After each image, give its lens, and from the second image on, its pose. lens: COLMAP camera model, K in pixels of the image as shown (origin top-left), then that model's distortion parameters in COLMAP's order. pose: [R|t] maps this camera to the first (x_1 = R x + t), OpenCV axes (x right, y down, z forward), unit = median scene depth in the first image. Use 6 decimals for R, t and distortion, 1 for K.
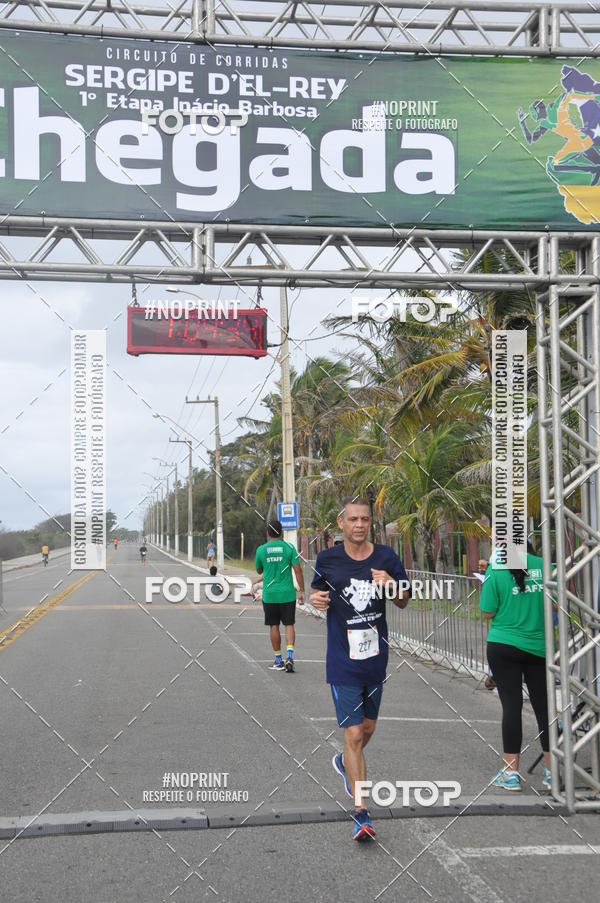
lens RADIAL K [[1279.7, 0, 298.5], [0, 1279.7, 454.9], [0, 0, 1]] dist [0.096754, 0.625956]
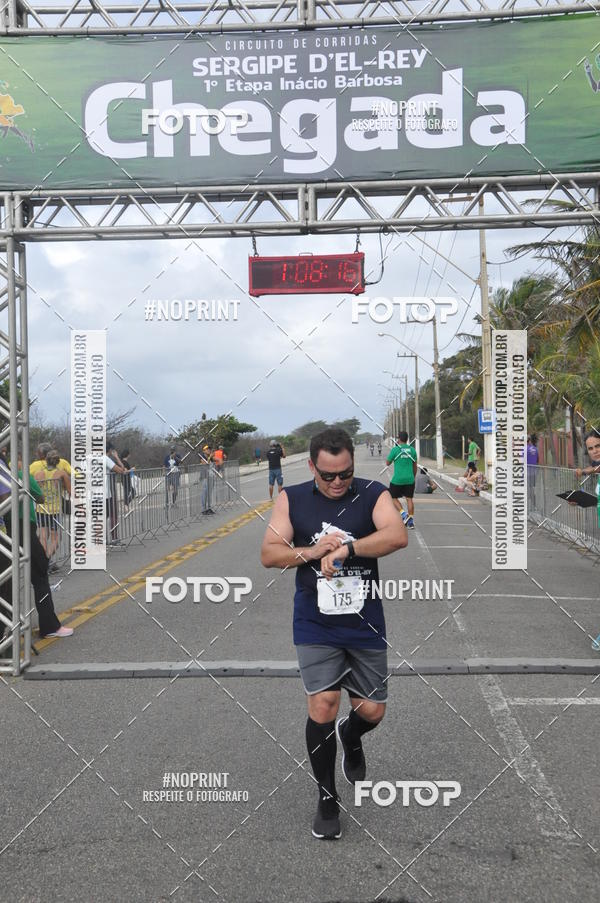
lens RADIAL K [[1130.8, 0, 302.7], [0, 1130.8, 452.8], [0, 0, 1]] dist [0.021640, 0.507354]
pose [[0.979865, -0.009714, -0.199426, 0.129211], [0.024790, 0.997006, 0.073238, -0.007464], [0.198118, -0.076707, 0.977172, -0.050576]]
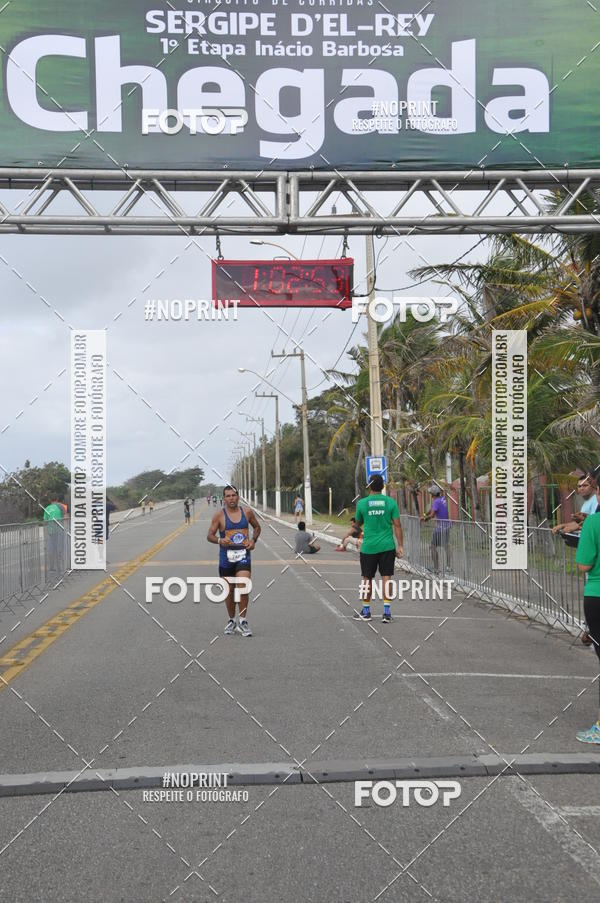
lens RADIAL K [[1296.1, 0, 299.6], [0, 1296.1, 455.3], [0, 0, 1]] dist [0.095185, 0.660836]
pose [[0.997685, -0.011476, -0.067024, -0.000828], [0.013888, 0.999268, 0.035641, -0.000020], [0.066566, -0.036490, 0.997115, 0.005923]]
